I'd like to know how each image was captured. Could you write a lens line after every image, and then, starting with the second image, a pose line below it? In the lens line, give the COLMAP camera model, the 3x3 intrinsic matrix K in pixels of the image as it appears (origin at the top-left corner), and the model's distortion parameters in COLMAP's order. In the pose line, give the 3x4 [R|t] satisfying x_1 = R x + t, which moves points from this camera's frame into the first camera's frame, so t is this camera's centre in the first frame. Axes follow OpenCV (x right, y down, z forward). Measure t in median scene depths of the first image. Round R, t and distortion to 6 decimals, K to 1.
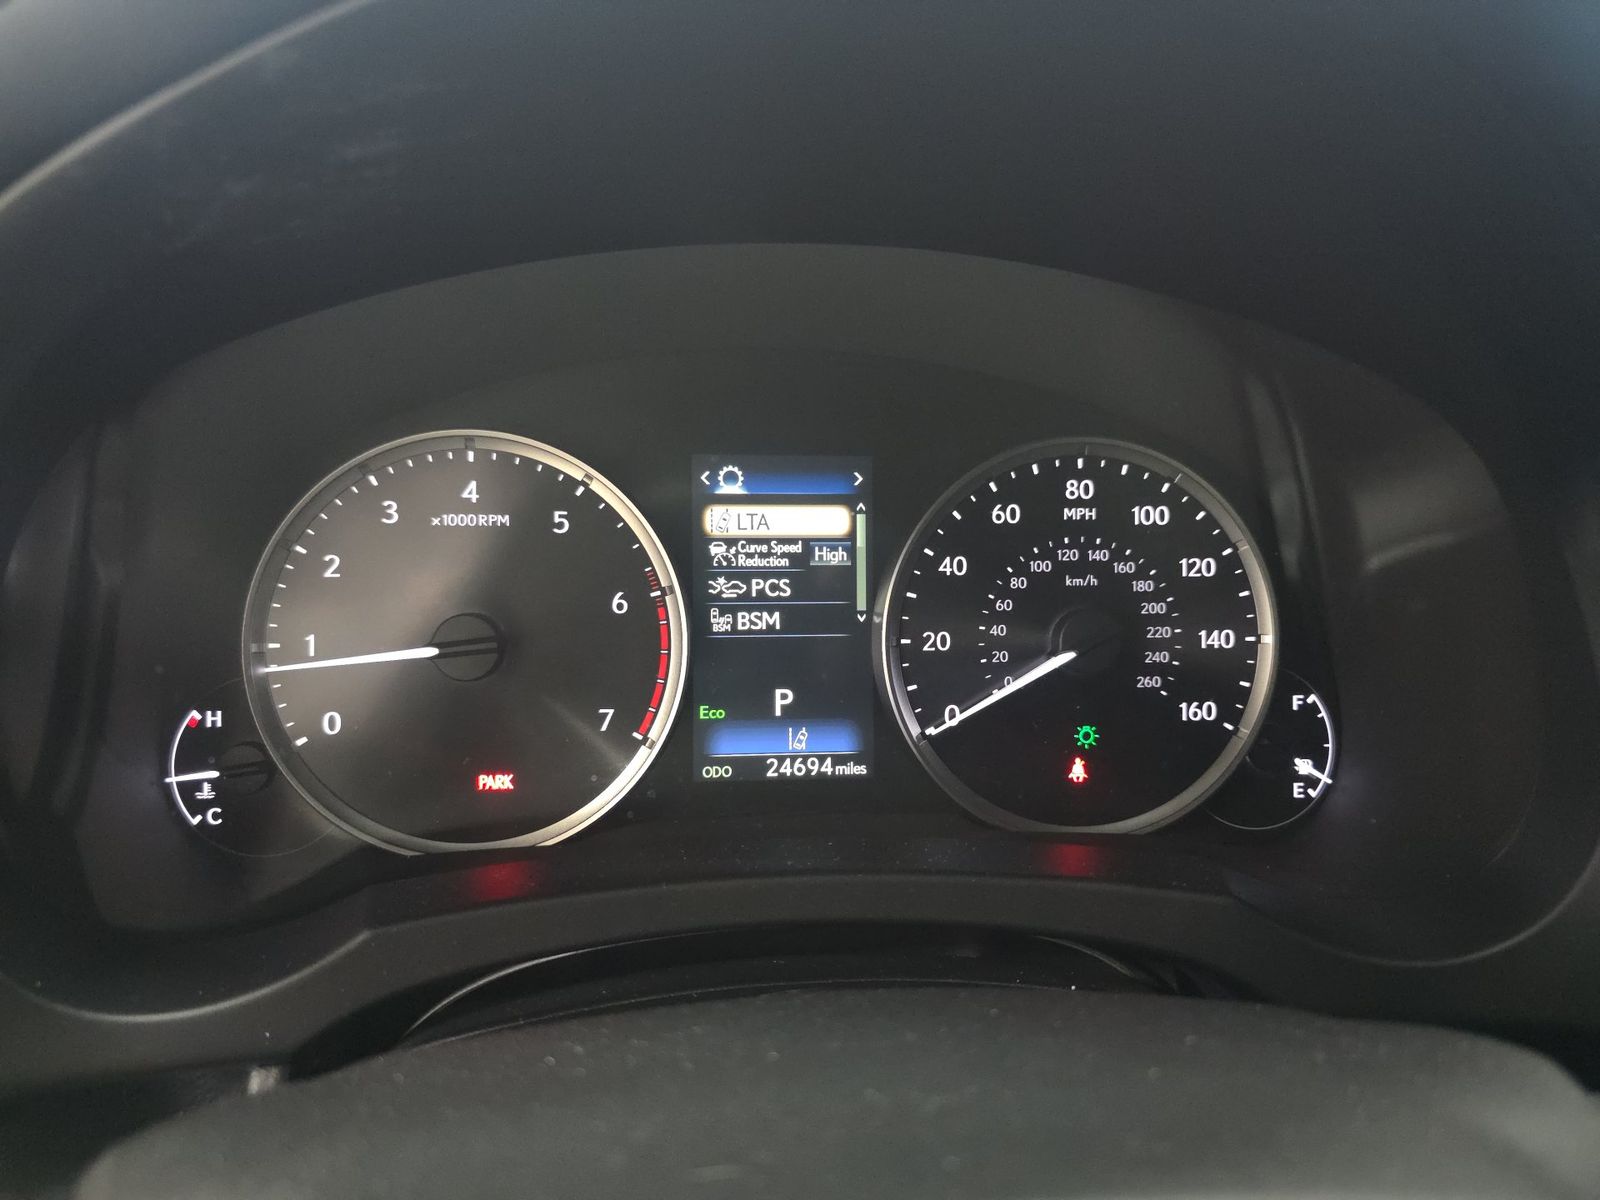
lens RADIAL K [[1073.8, 0, 800.0], [0, 1073.8, 600.0], [0, 0, 1]] dist [0.000024, -0.006446]
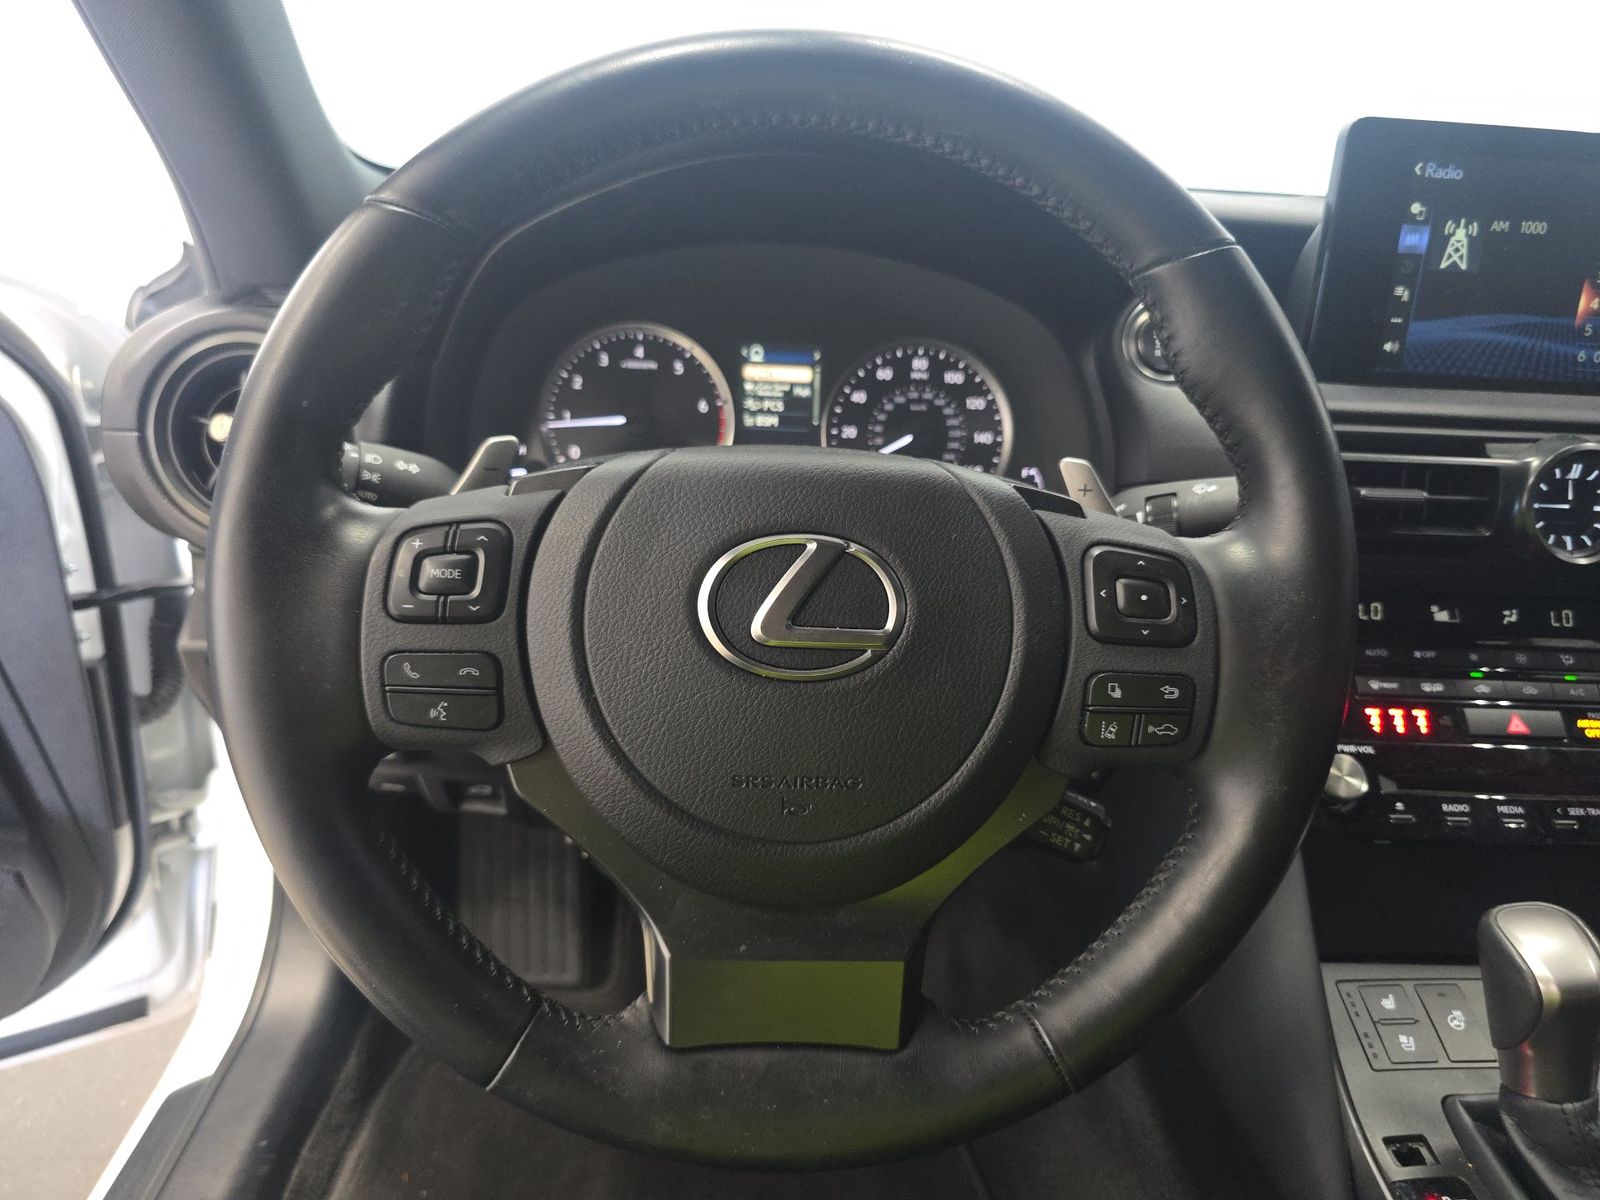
lens RADIAL K [[1092.5, 0, 800.0], [0, 1092.5, 600.0], [0, 0, 1]] dist [0.000505, -0.019444]
pose [[0.998296, 0.043897, -0.038453, 0.126412], [-0.043545, 0.999002, 0.009941, 0.351891], [0.038851, -0.008250, 0.999211, -1.174135]]
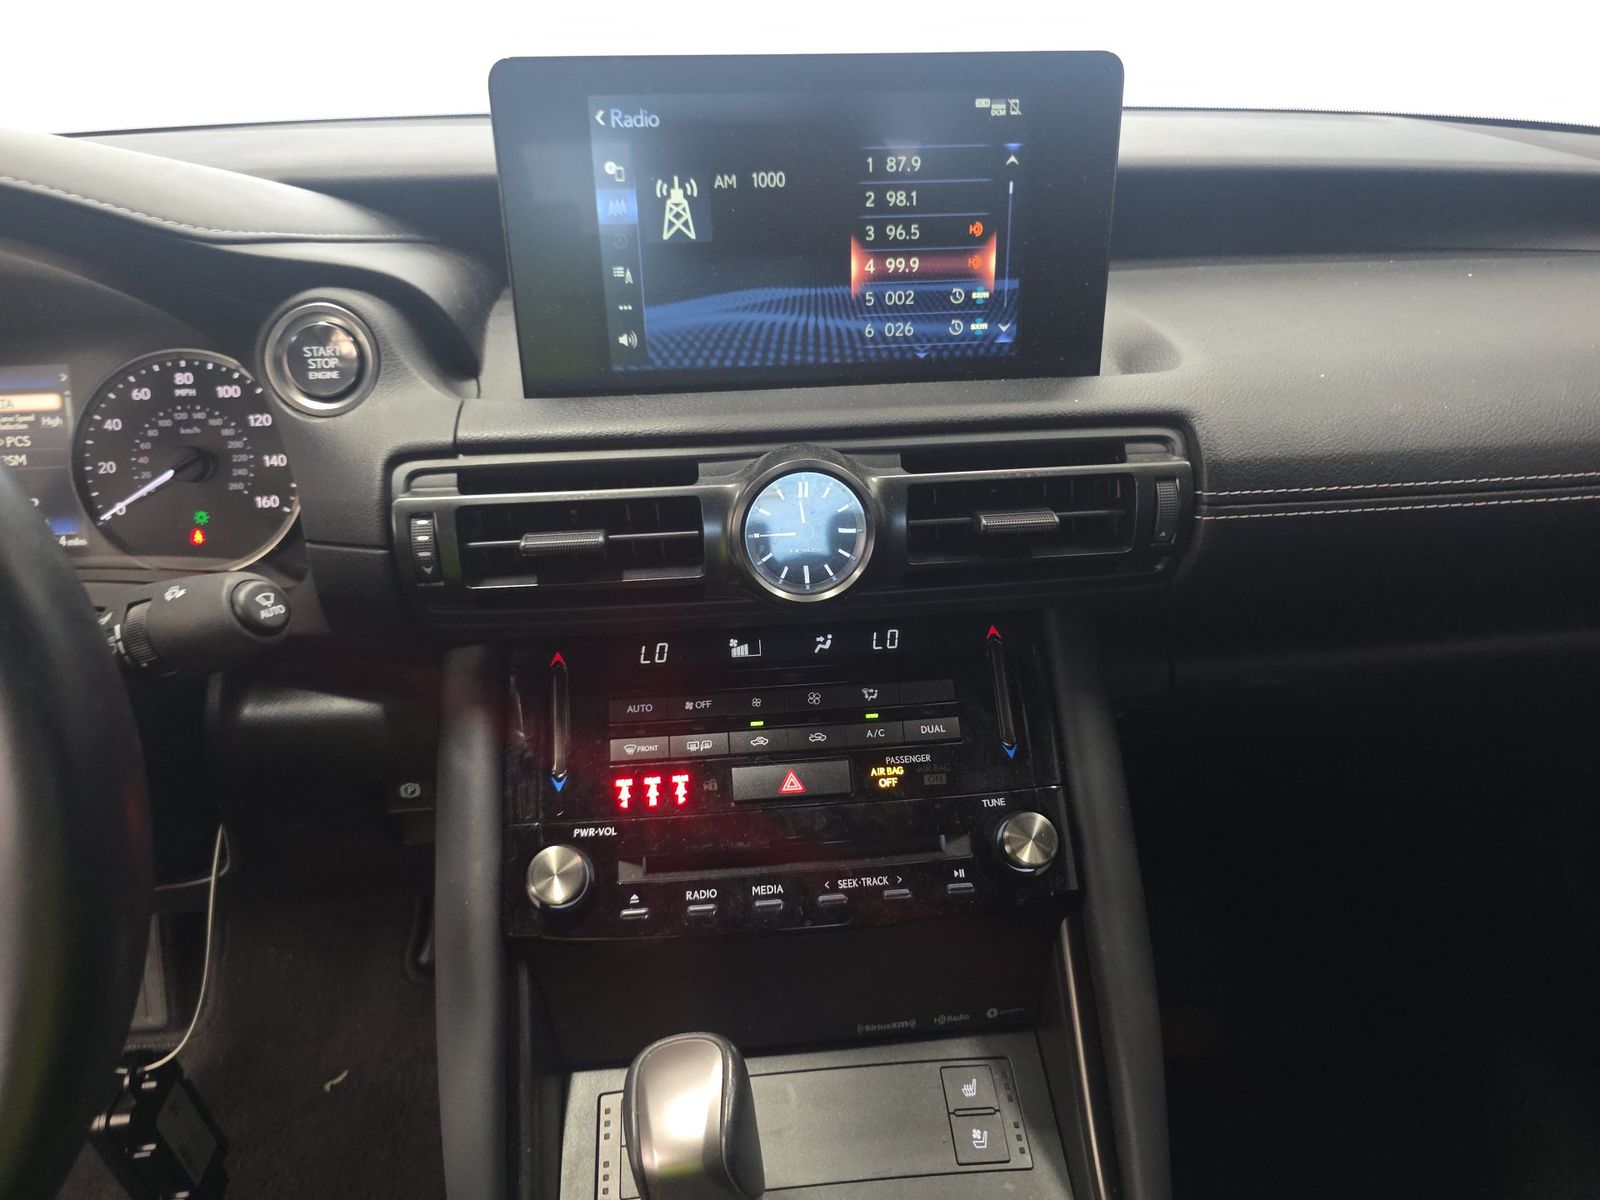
lens RADIAL K [[1073.8, 0, 800.0], [0, 1073.8, 600.0], [0, 0, 1]] dist [0.000024, -0.006446]
pose [[0.999138, -0.039844, 0.011632, 1.238662], [0.038293, 0.992963, 0.112060, 0.100563], [-0.016015, -0.111518, 0.993633, -0.815924]]
